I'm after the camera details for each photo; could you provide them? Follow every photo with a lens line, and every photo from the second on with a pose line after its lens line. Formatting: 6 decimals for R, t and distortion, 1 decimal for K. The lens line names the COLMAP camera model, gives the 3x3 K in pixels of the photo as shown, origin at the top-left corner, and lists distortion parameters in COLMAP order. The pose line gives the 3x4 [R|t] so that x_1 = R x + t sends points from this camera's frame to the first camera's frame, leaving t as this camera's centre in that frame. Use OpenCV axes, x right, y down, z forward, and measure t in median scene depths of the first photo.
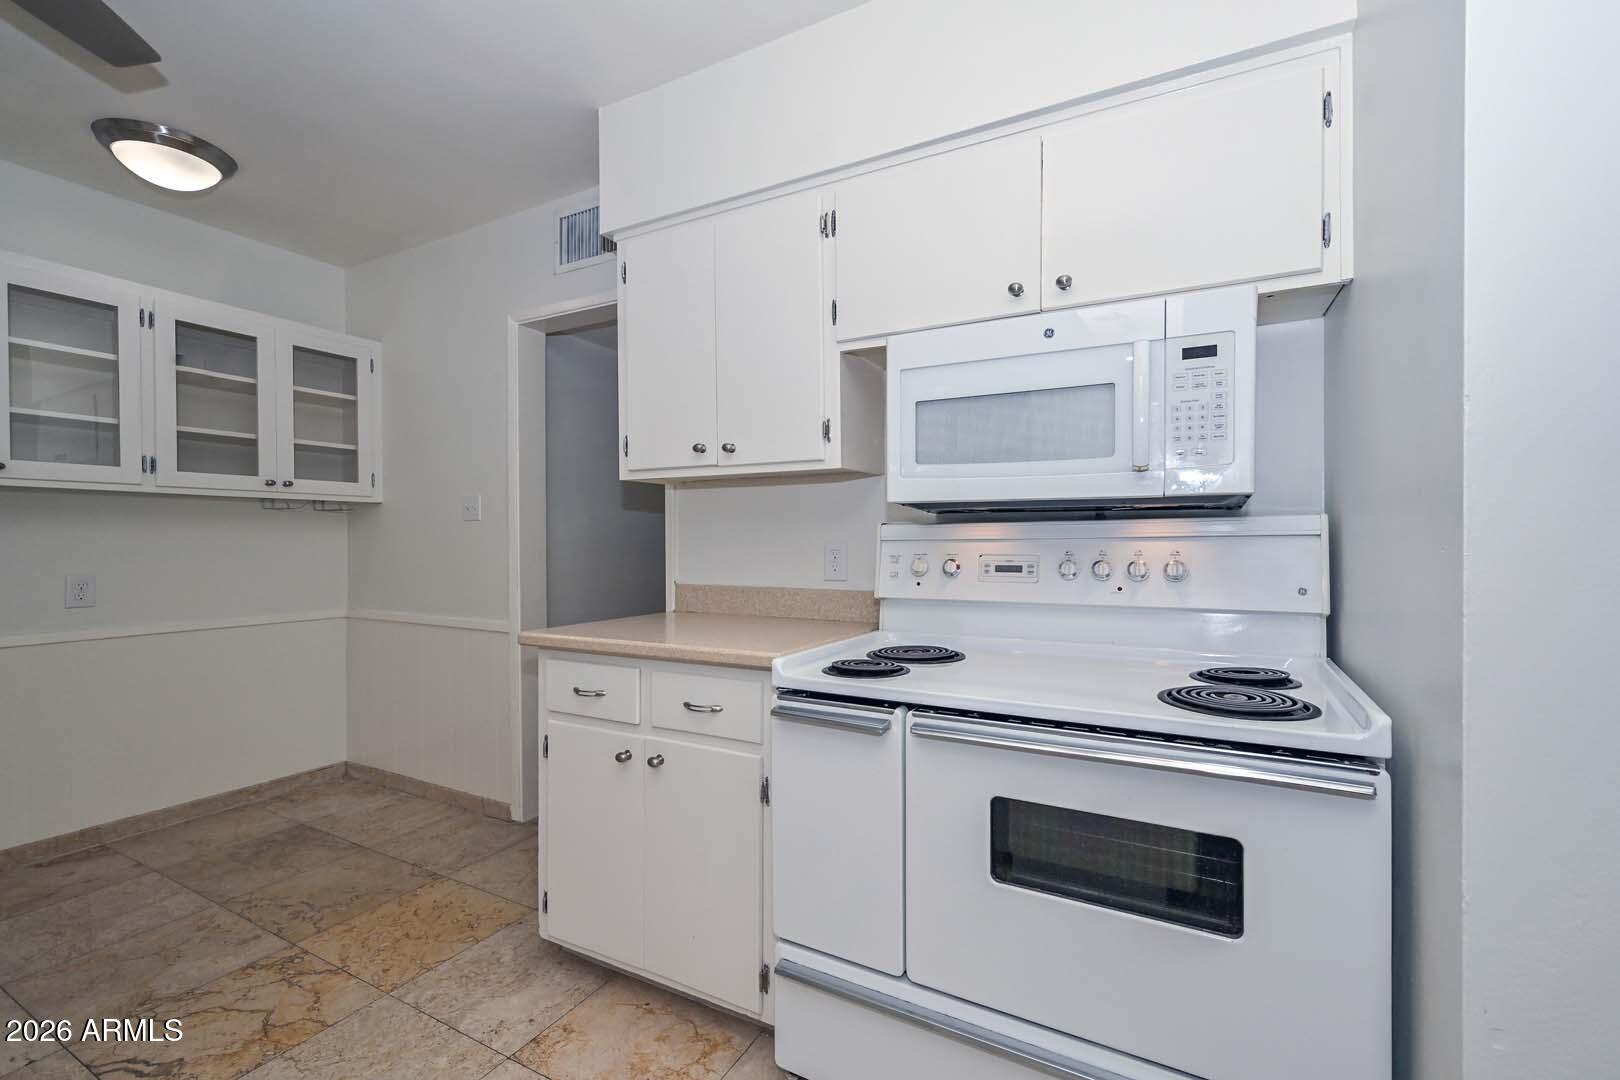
lens RADIAL K [[691.0, 0, 814.9], [0, 691.0, 544.8], [0, 0, 1]] dist [-0.002062, -0.000092]
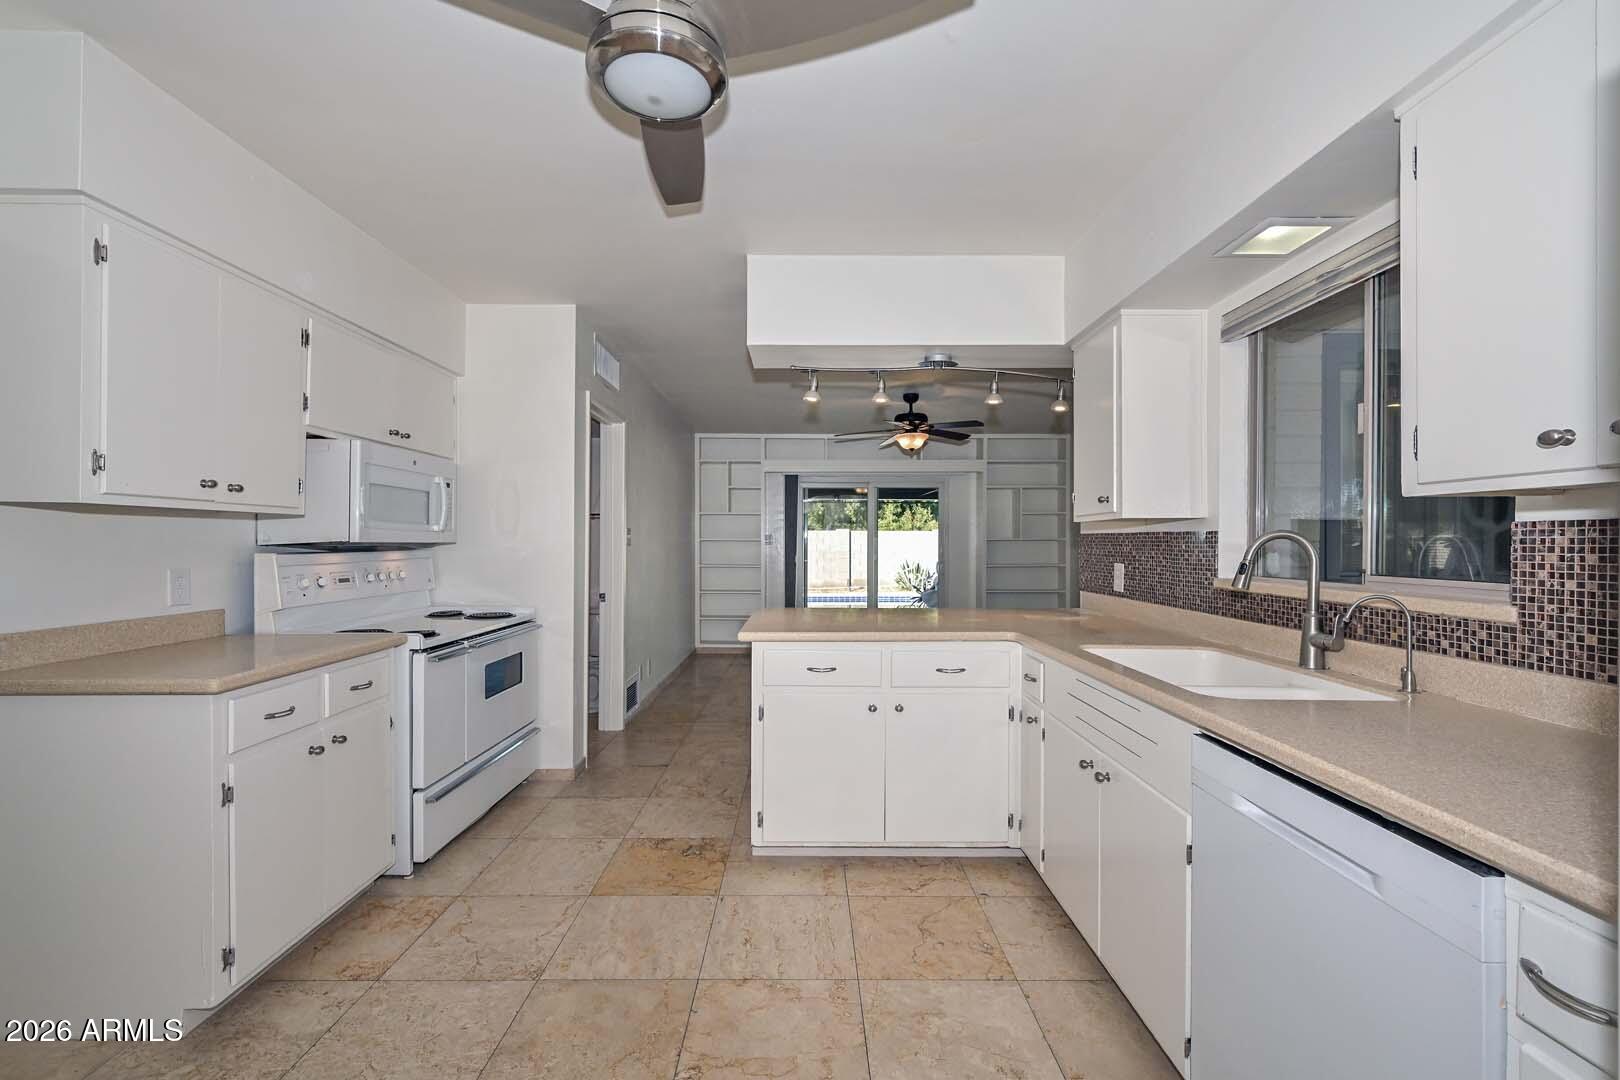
lens RADIAL K [[671.9, 0, 813.9], [0, 671.9, 542.7], [0, 0, 1]] dist [0.001361, 0.000503]
pose [[-0.483538, 0.001209, 0.875323, -1.461549], [0.004490, 0.999989, 0.001100, -0.045750], [-0.875312, 0.004462, -0.483538, 0.679433]]
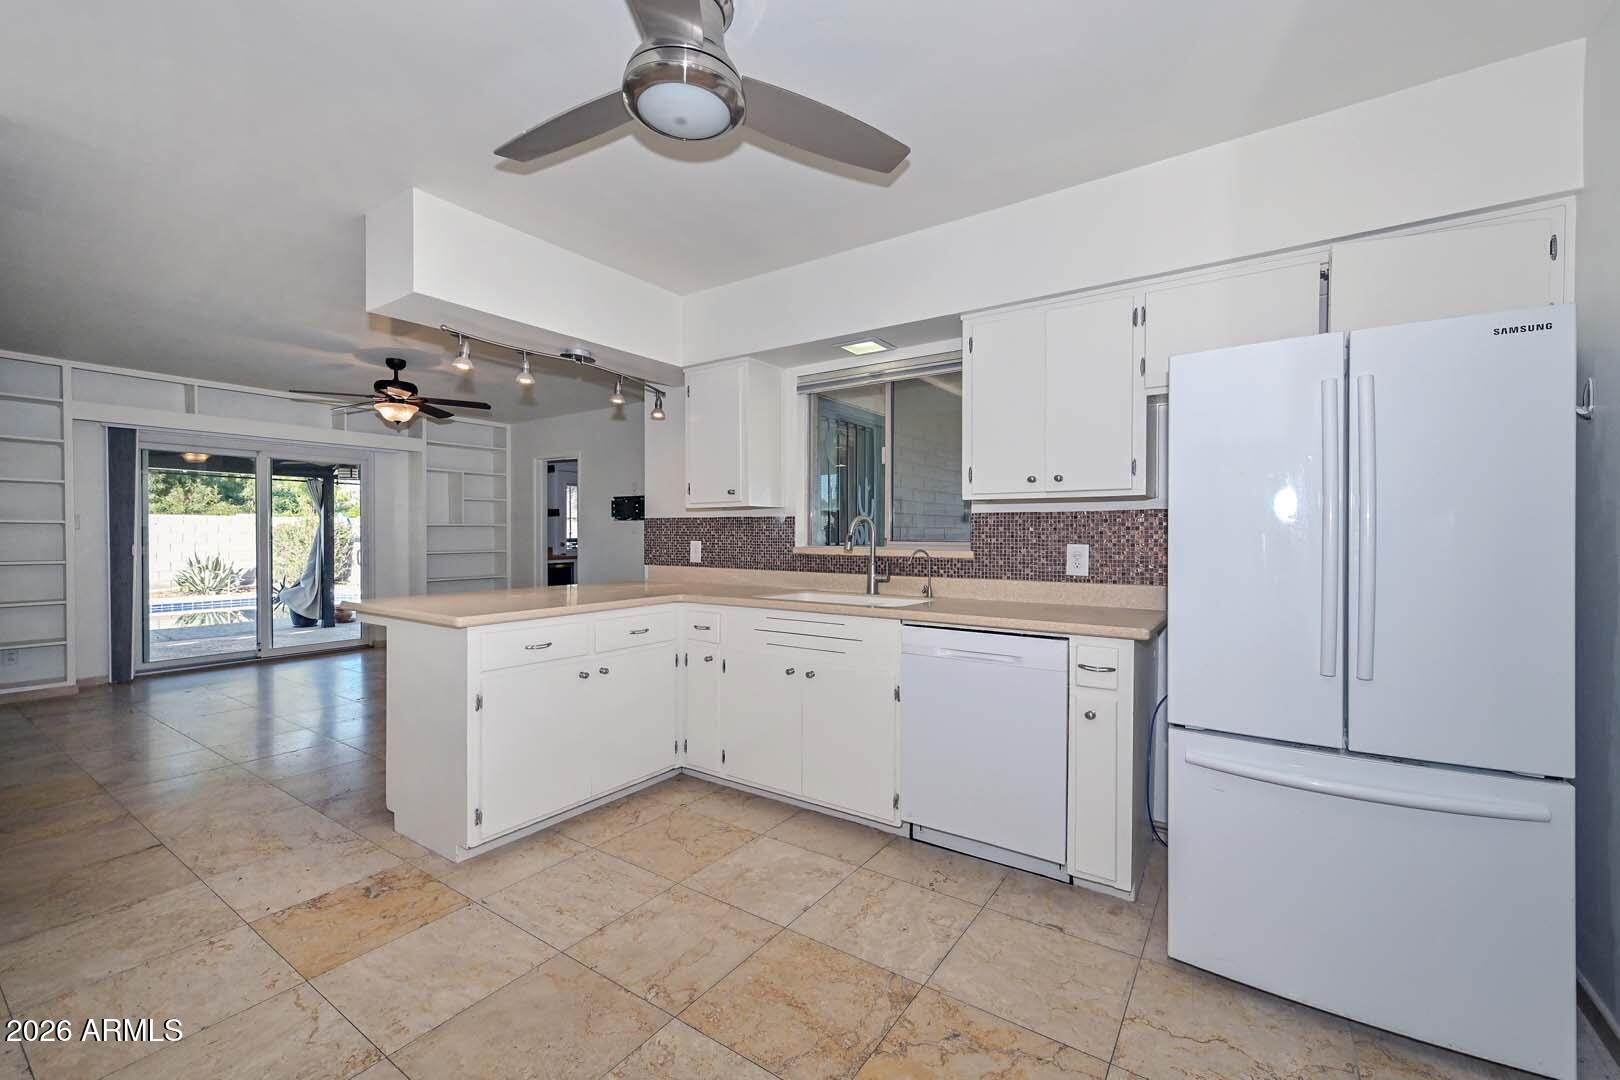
lens RADIAL K [[658.0, 0, 811.4], [0, 658.0, 539.9], [0, 0, 1]] dist [0.000461, 0.000715]
pose [[-0.994437, 0.000045, 0.105330, -1.001025], [0.001692, 0.999878, 0.015555, -0.026252], [-0.105317, 0.015647, -0.994316, 1.245515]]
